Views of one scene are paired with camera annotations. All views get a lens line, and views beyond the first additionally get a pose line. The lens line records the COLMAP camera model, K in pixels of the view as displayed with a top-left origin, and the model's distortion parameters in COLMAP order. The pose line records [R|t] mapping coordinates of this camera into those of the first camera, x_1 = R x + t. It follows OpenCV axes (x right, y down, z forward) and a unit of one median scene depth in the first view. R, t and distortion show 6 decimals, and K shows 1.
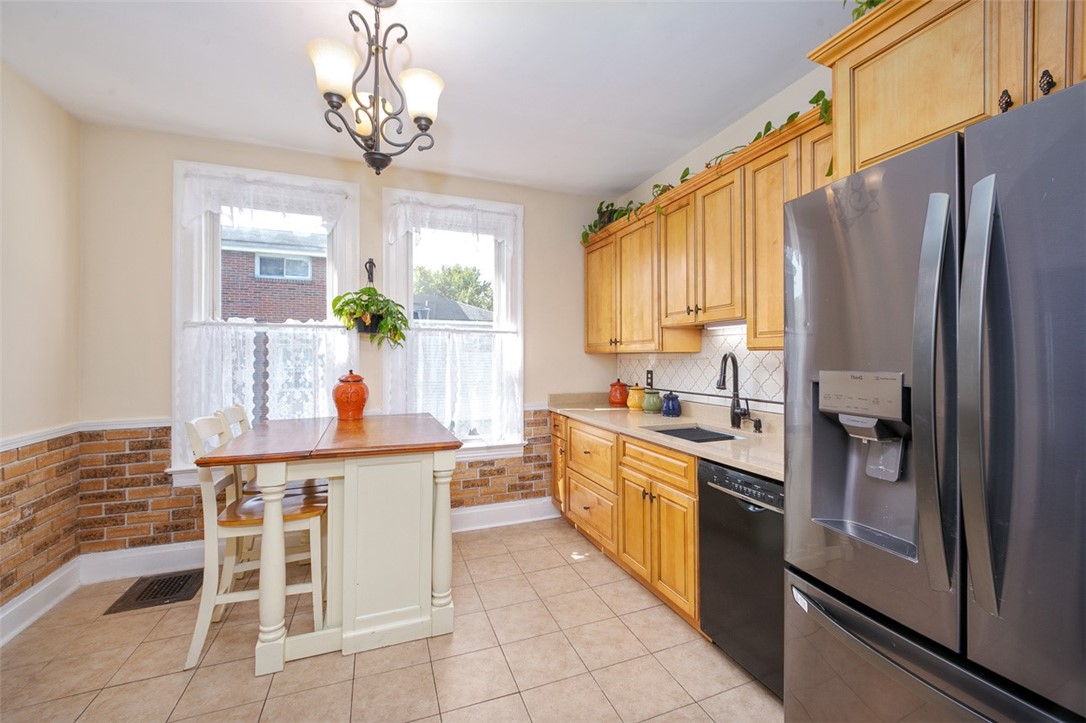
lens RADIAL K [[425.2, 0, 539.8], [0, 425.2, 356.9], [0, 0, 1]] dist [-0.002033, -0.000180]
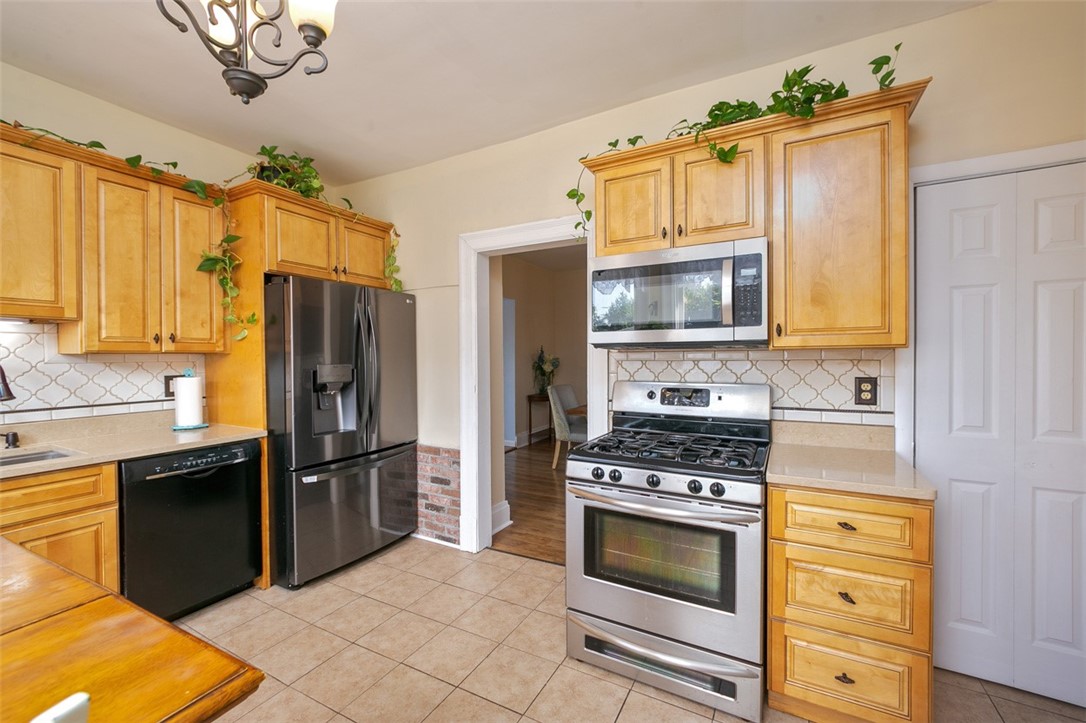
lens RADIAL K [[480.7, 0, 548.4], [0, 480.7, 363.3], [0, 0, 1]] dist [0.001033, 0.000203]
pose [[-0.628802, -0.003066, 0.777559, -0.876274], [0.008025, 0.999913, 0.010433, 0.003668], [-0.777524, 0.012800, -0.628723, 0.725667]]
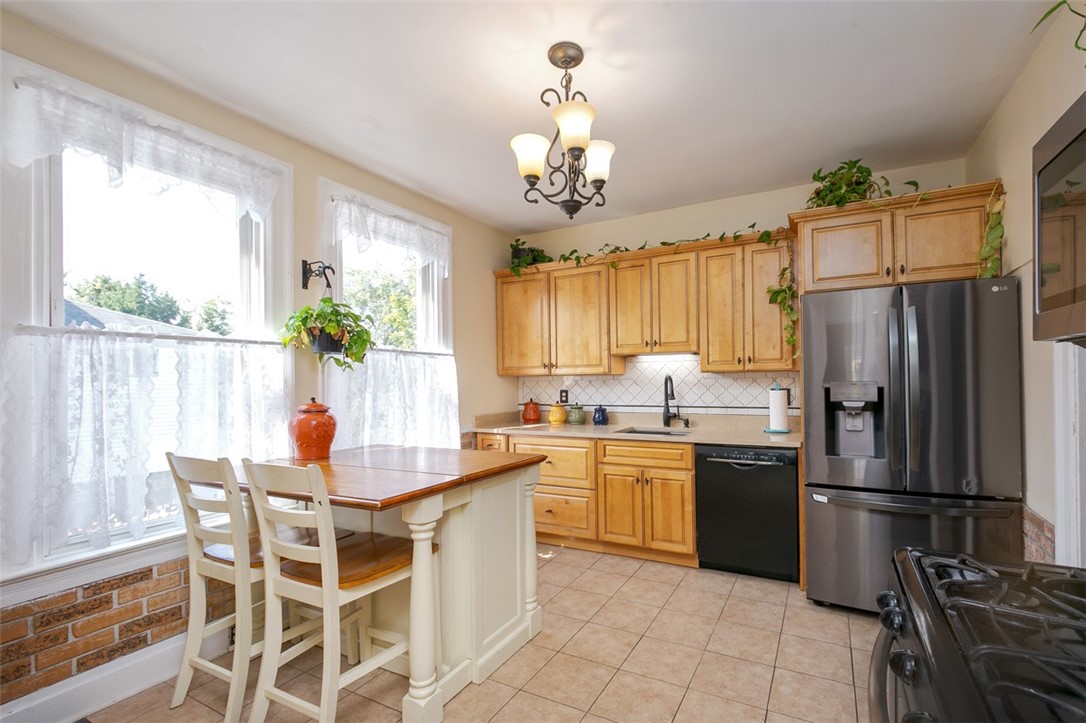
lens RADIAL K [[442.5, 0, 548.5], [0, 442.5, 375.2], [0, 0, 1]] dist [0.000421, -0.000100]
pose [[0.787848, -0.003800, 0.615858, -0.771951], [0.012222, 0.999881, -0.009466, 0.002156], [-0.615748, 0.014985, 0.787800, 0.070362]]
